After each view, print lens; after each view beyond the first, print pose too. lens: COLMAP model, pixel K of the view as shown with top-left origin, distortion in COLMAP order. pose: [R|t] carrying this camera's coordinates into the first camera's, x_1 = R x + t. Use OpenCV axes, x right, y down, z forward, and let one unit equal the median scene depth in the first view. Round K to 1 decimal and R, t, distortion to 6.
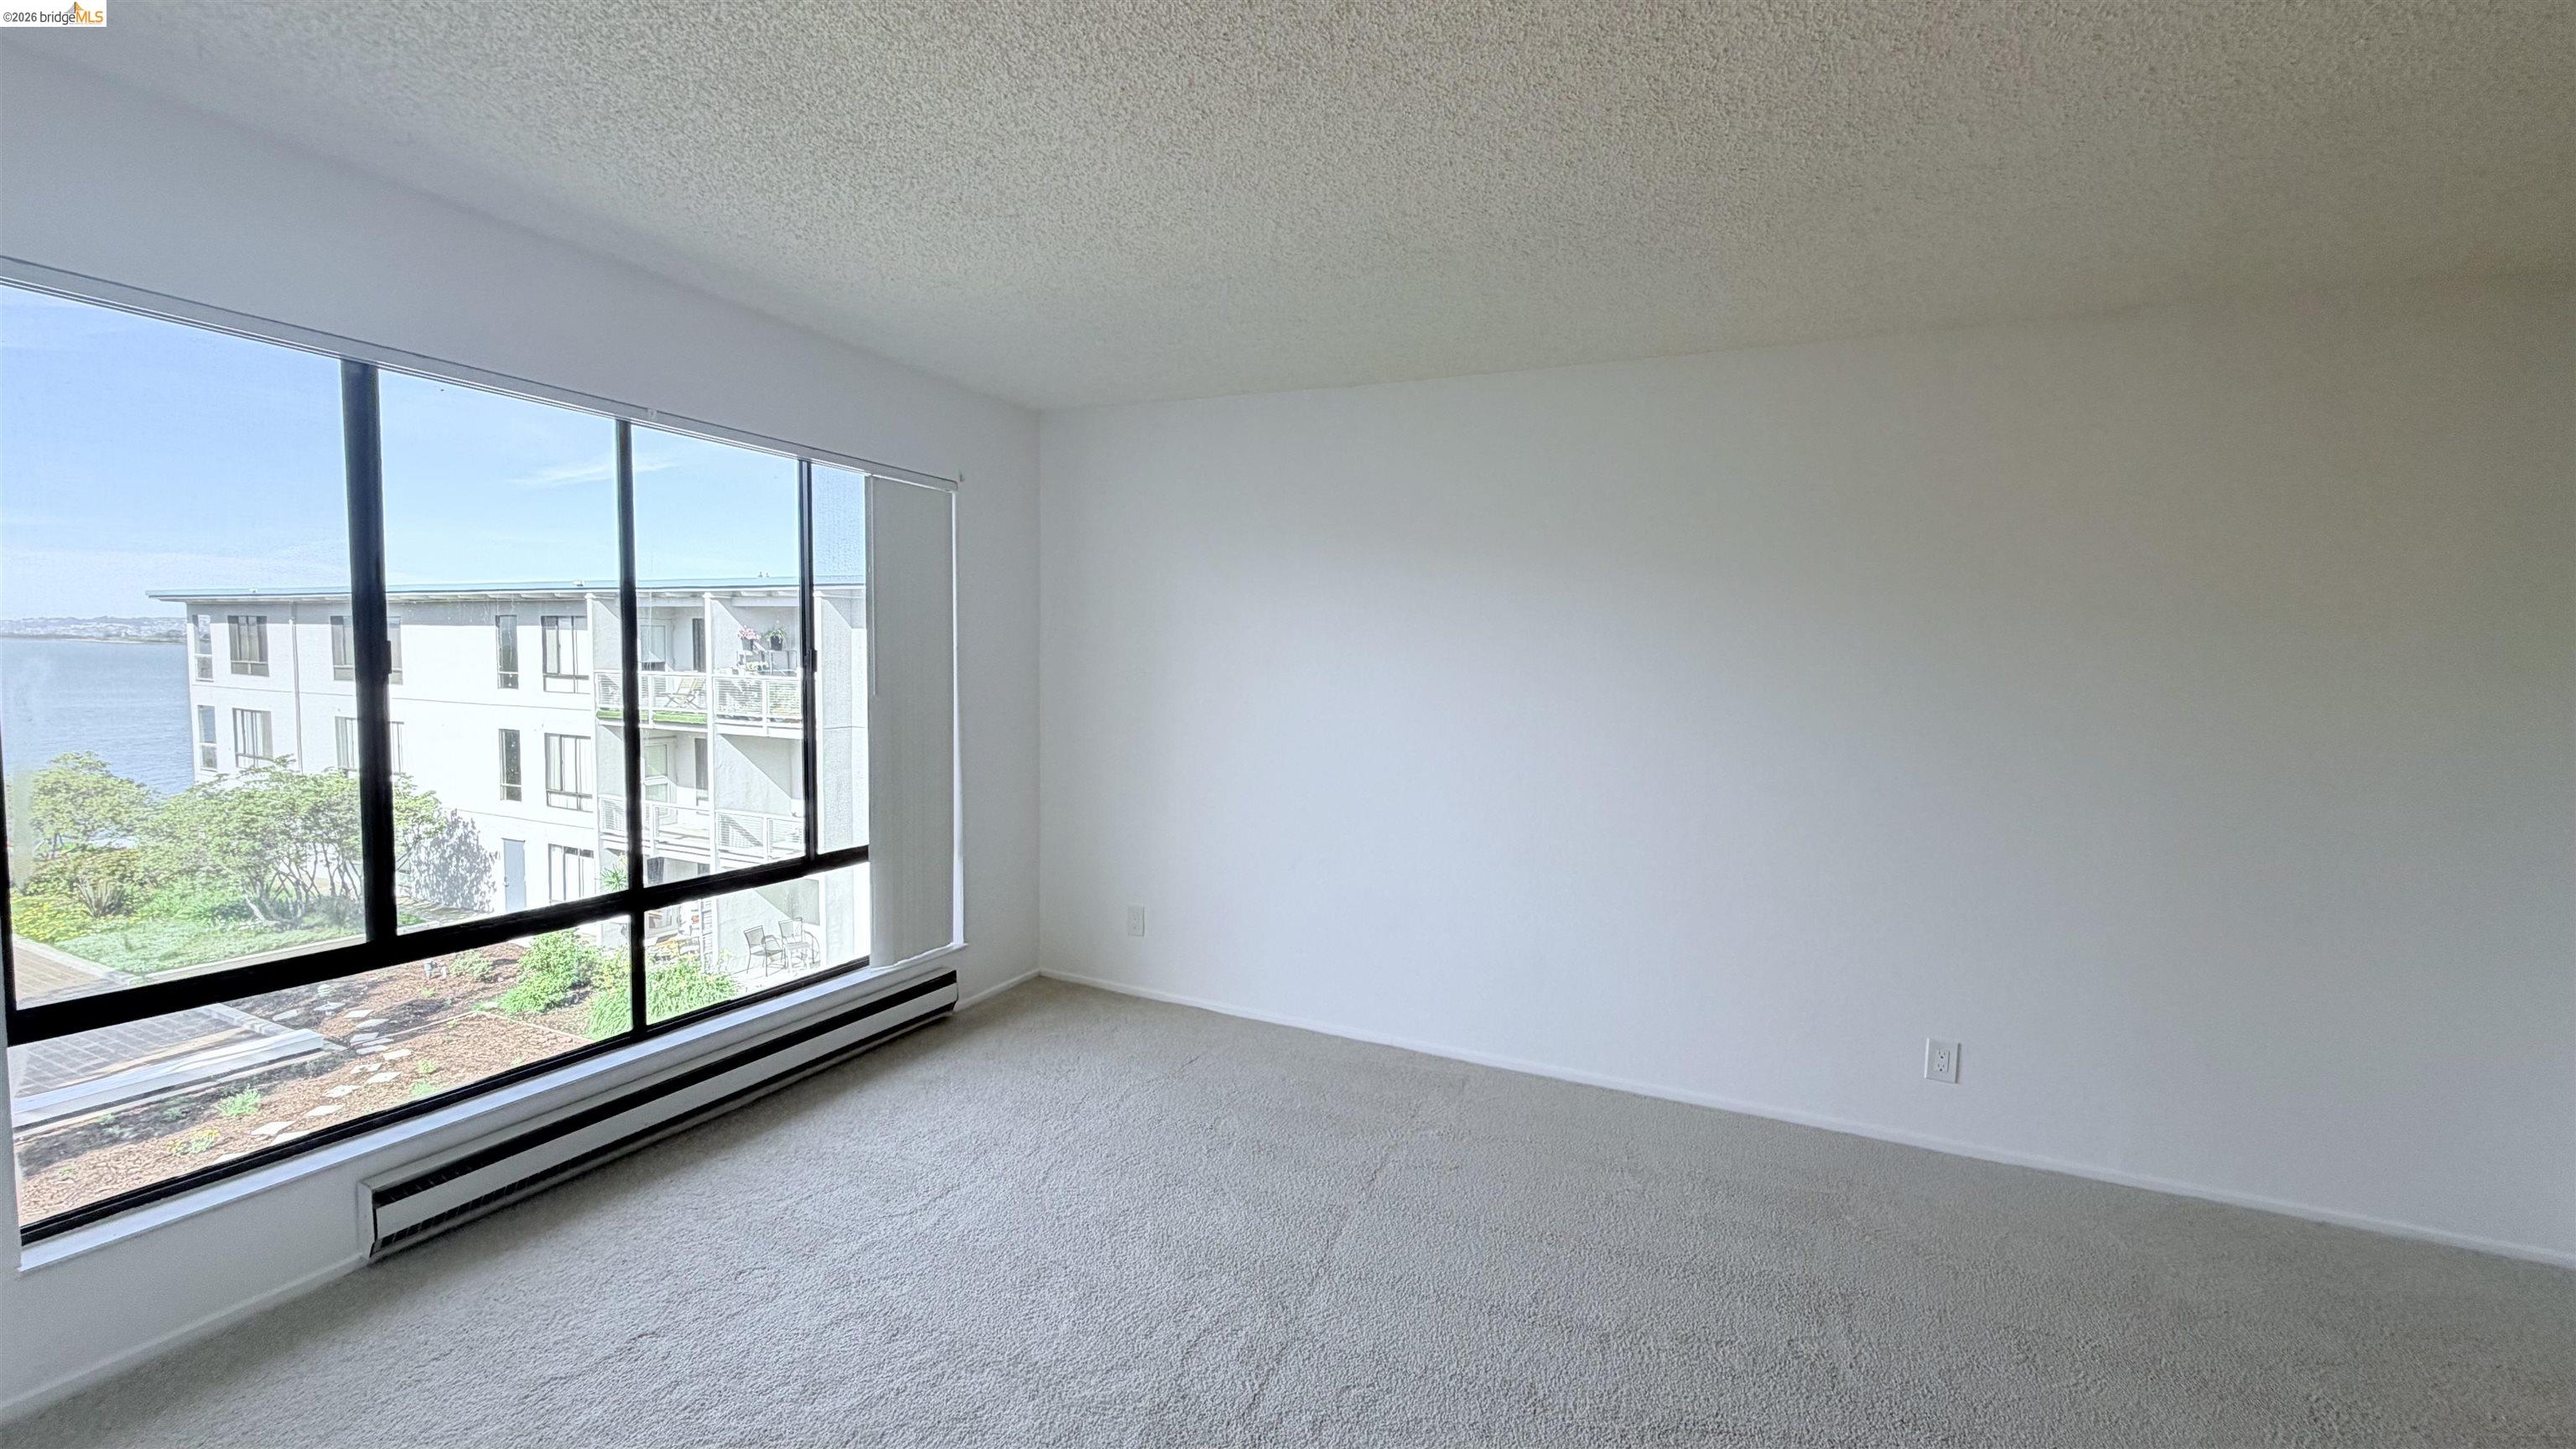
lens RADIAL K [[1024.7, 0, 1285.0], [0, 1024.7, 728.1], [0, 0, 1]] dist [-0.001339, 0.000120]
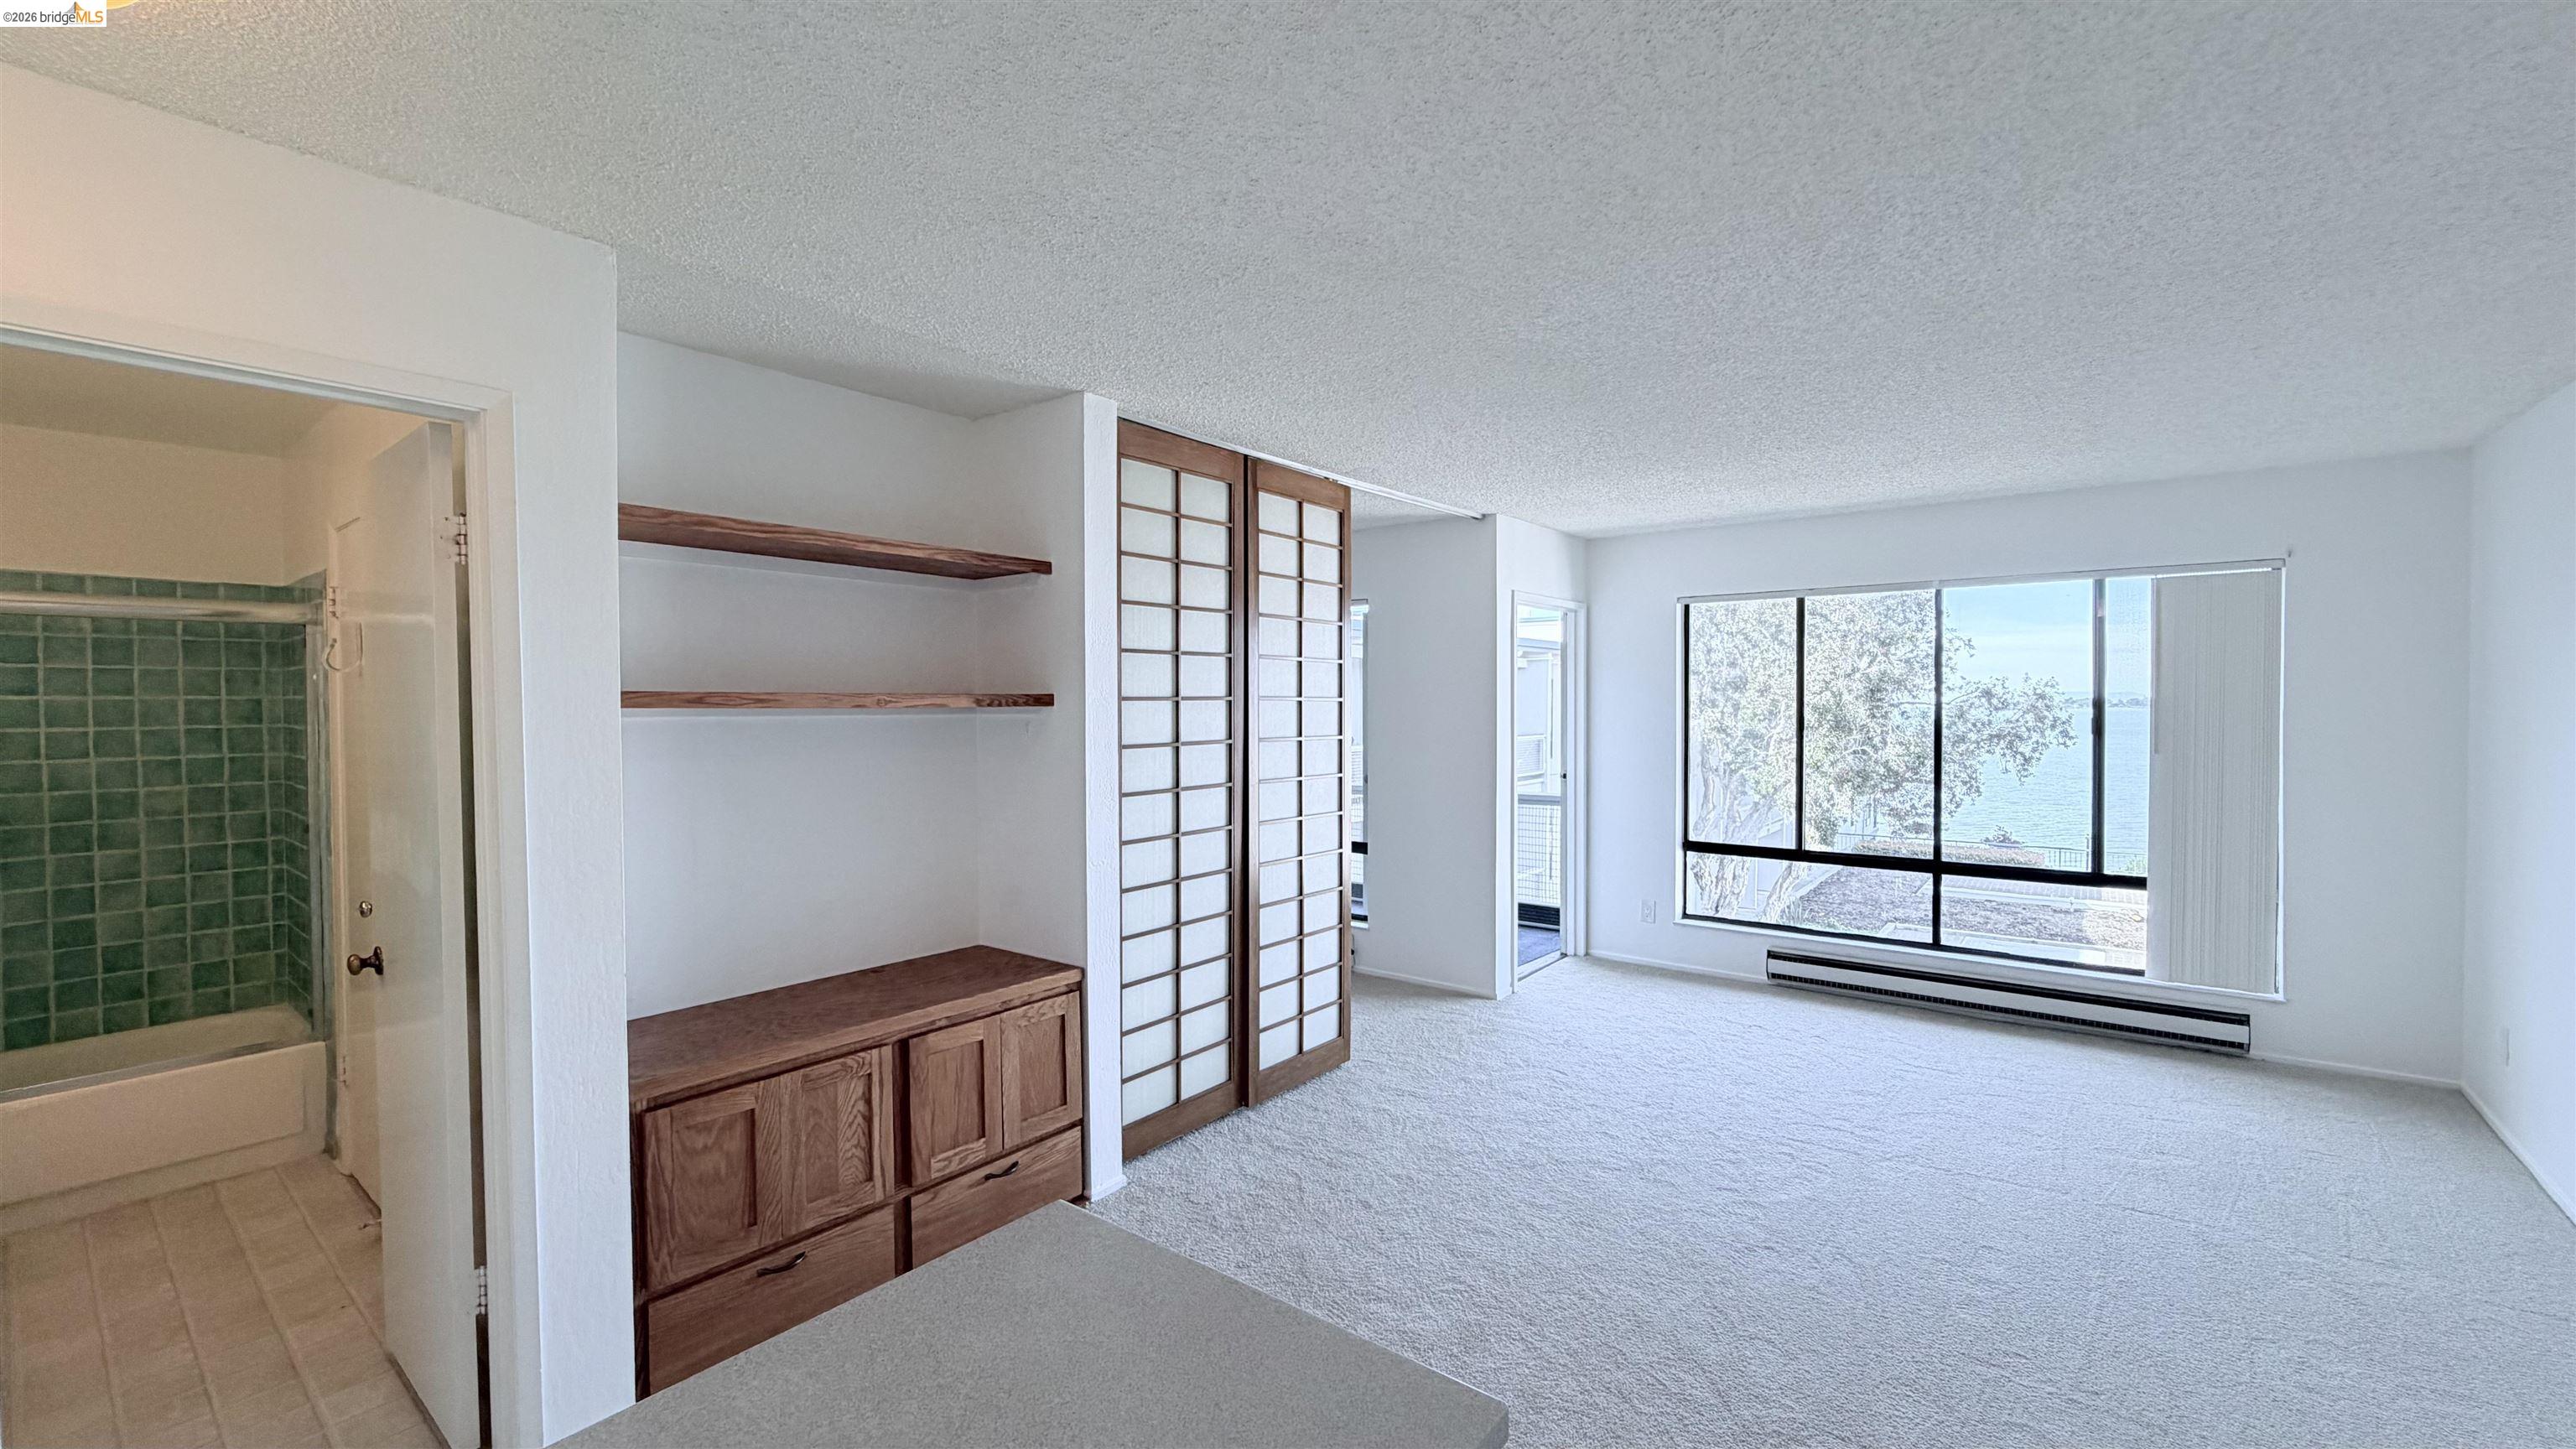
lens RADIAL K [[1024.7, 0, 1282.1], [0, 1024.7, 726.6], [0, 0, 1]] dist [-0.001339, 0.000120]
pose [[-0.238914, 0.000626, -0.971041, 0.878420], [-0.067192, 0.997592, 0.017175, -0.013412], [0.968713, 0.069350, -0.238297, 0.234377]]
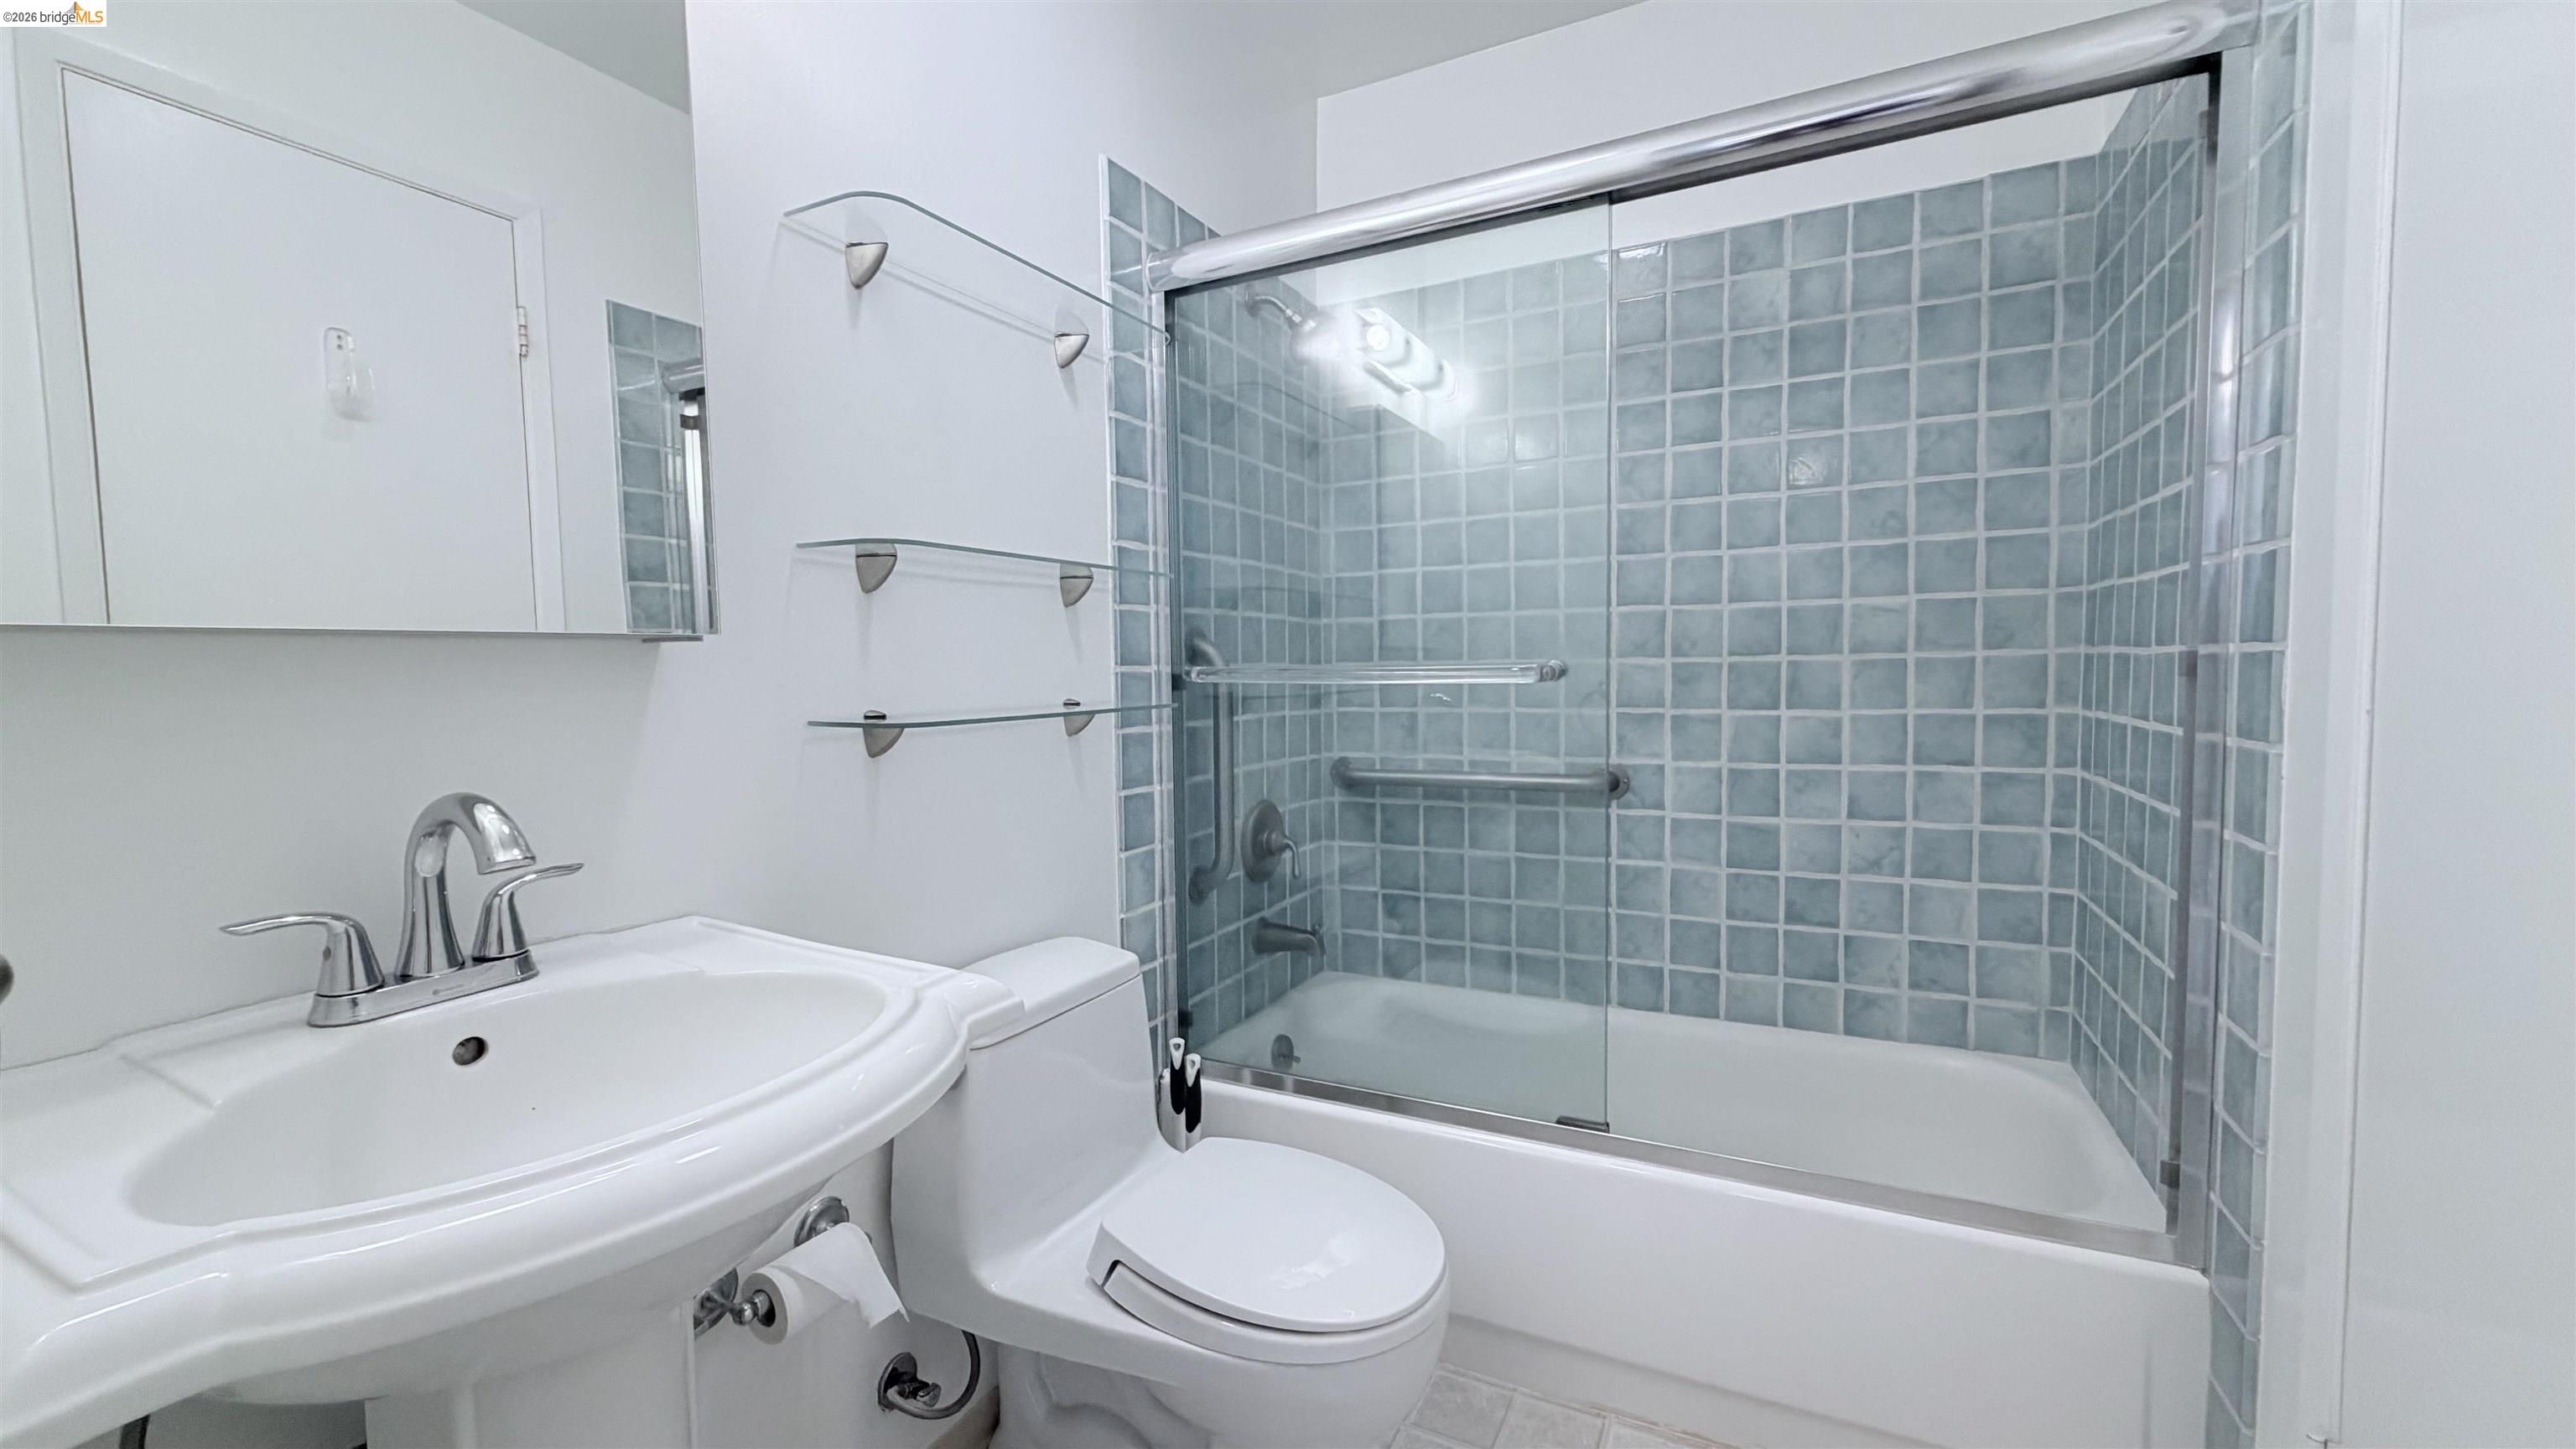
lens RADIAL K [[1024.7, 0, 1283.6], [0, 1024.7, 726.0], [0, 0, 1]] dist [-0.001339, 0.000120]
pose [[-0.999318, -0.005365, 0.036538, 0.519383], [-0.000770, 0.992204, 0.124625, 0.113976], [-0.036922, 0.124512, -0.991531, -0.403296]]
